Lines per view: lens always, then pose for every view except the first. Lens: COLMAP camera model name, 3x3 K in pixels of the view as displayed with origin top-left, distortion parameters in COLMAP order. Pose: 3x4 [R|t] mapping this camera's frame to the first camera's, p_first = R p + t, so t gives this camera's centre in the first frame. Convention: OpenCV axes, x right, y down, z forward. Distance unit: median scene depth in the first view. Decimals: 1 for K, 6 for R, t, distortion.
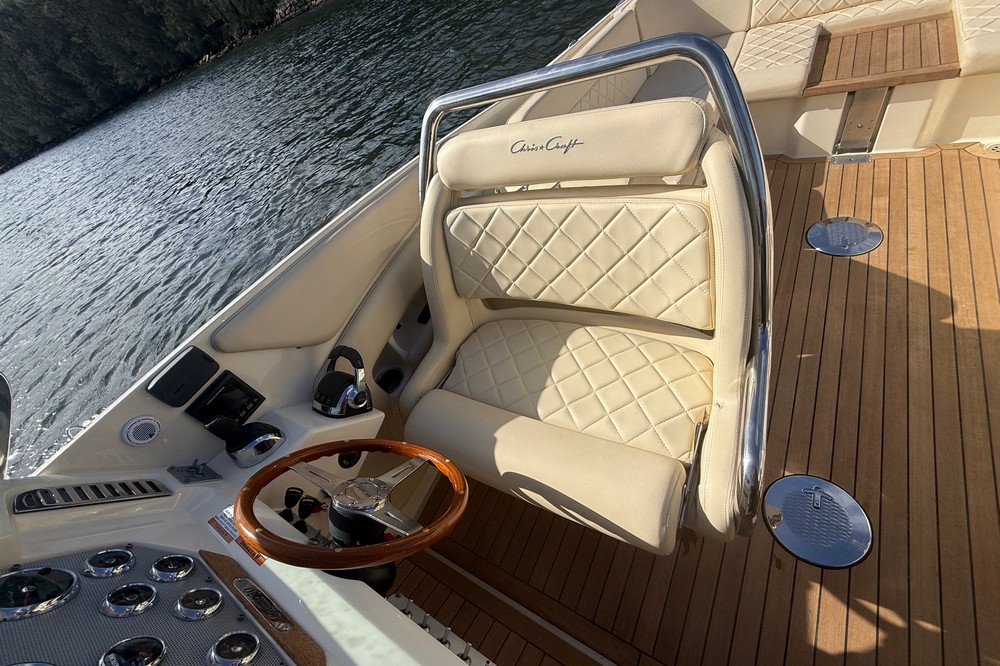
lens RADIAL K [[397.6, 0, 499.7], [0, 397.6, 332.7], [0, 0, 1]] dist [0.002115, -0.000749]
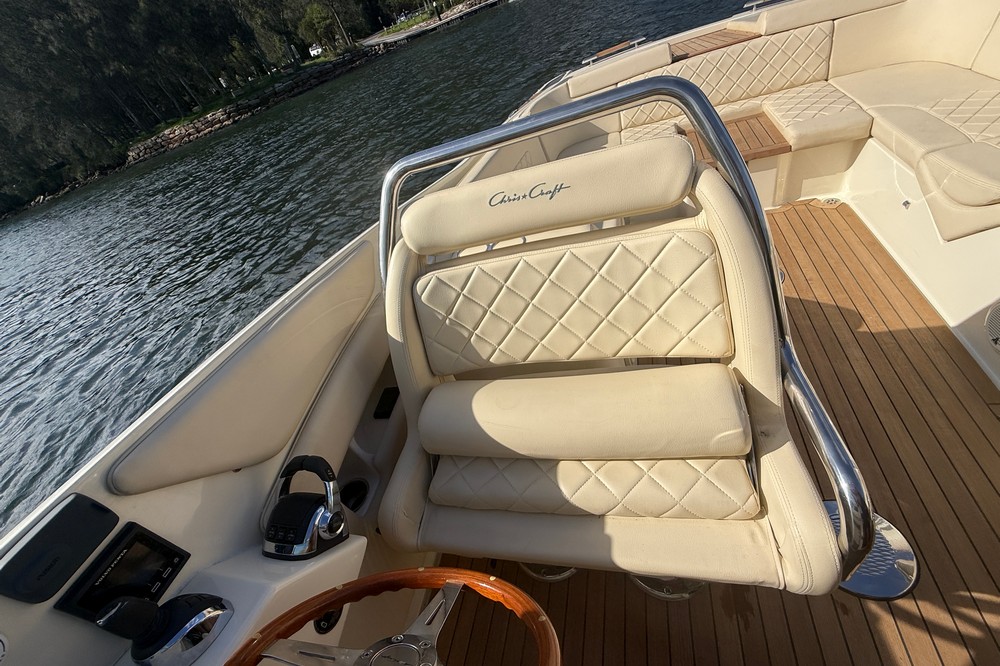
lens RADIAL K [[397.6, 0, 498.4], [0, 397.6, 332.7], [0, 0, 1]] dist [0.002115, -0.000749]
pose [[0.965651, -0.127062, 0.226657, -0.176291], [0.175904, 0.961679, -0.210311, 0.033367], [-0.191249, 0.242957, 0.950997, 0.149253]]
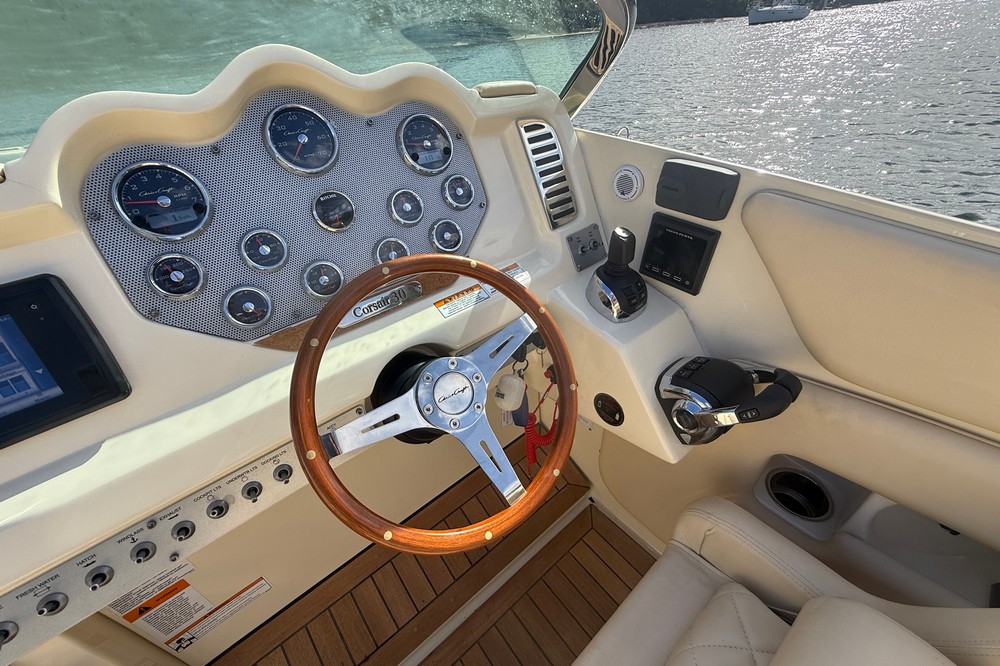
lens RADIAL K [[397.6, 0, 498.8], [0, 397.6, 333.7], [0, 0, 1]] dist [0.002115, -0.000749]
pose [[-0.332770, 0.813232, -0.477407, -0.075474], [-0.577444, 0.224519, 0.784952, -0.164676], [0.745535, 0.536885, 0.394882, 0.472177]]
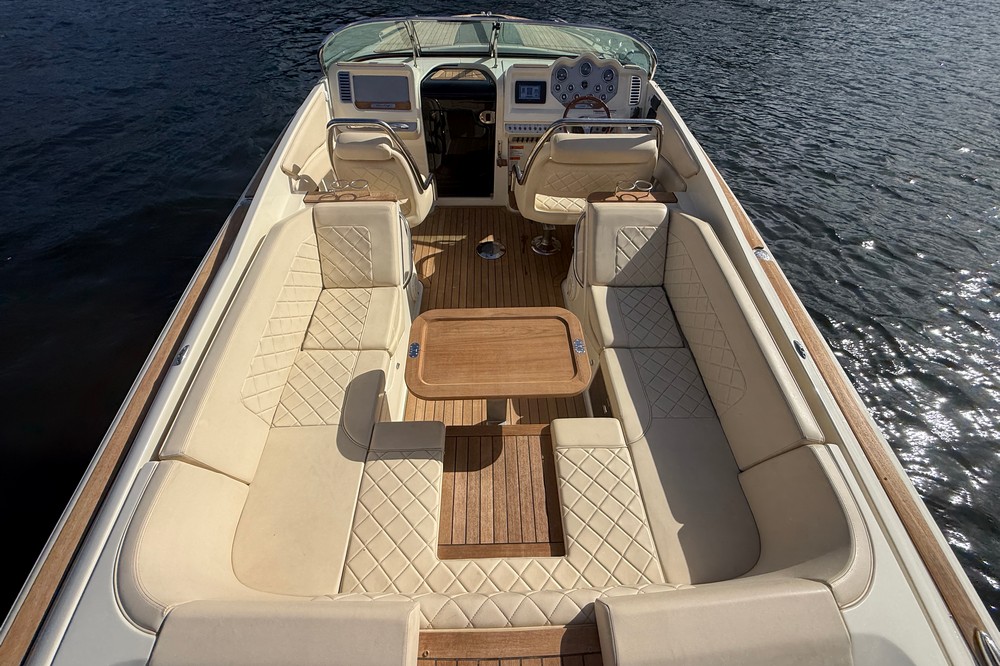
lens RADIAL K [[397.6, 0, 499.5], [0, 397.6, 335.2], [0, 0, 1]] dist [0.002115, -0.000749]
pose [[-0.813621, 0.575567, -0.082119, 1.397802], [-0.213742, -0.164764, 0.962895, -2.608722], [0.540681, 0.800984, 0.257078, 0.812345]]
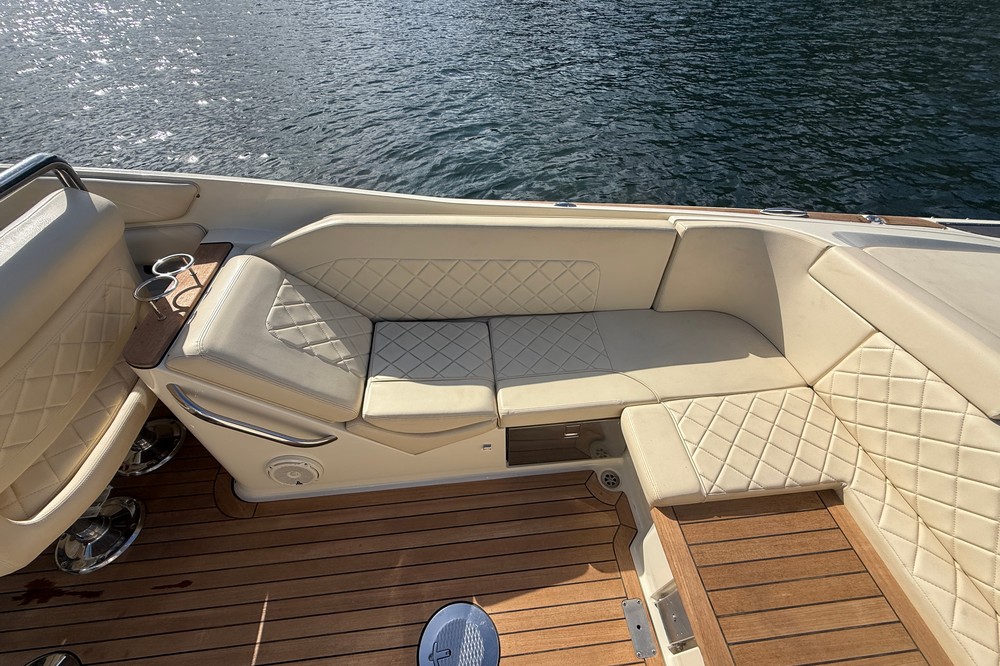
lens RADIAL K [[397.6, 0, 500.9], [0, 397.6, 335.8], [0, 0, 1]] dist [0.002115, -0.000749]
pose [[0.540707, 0.790424, -0.287863, 1.016244], [-0.747460, 0.608434, 0.266668, -1.297714], [0.385927, 0.070977, 0.919795, 0.500988]]
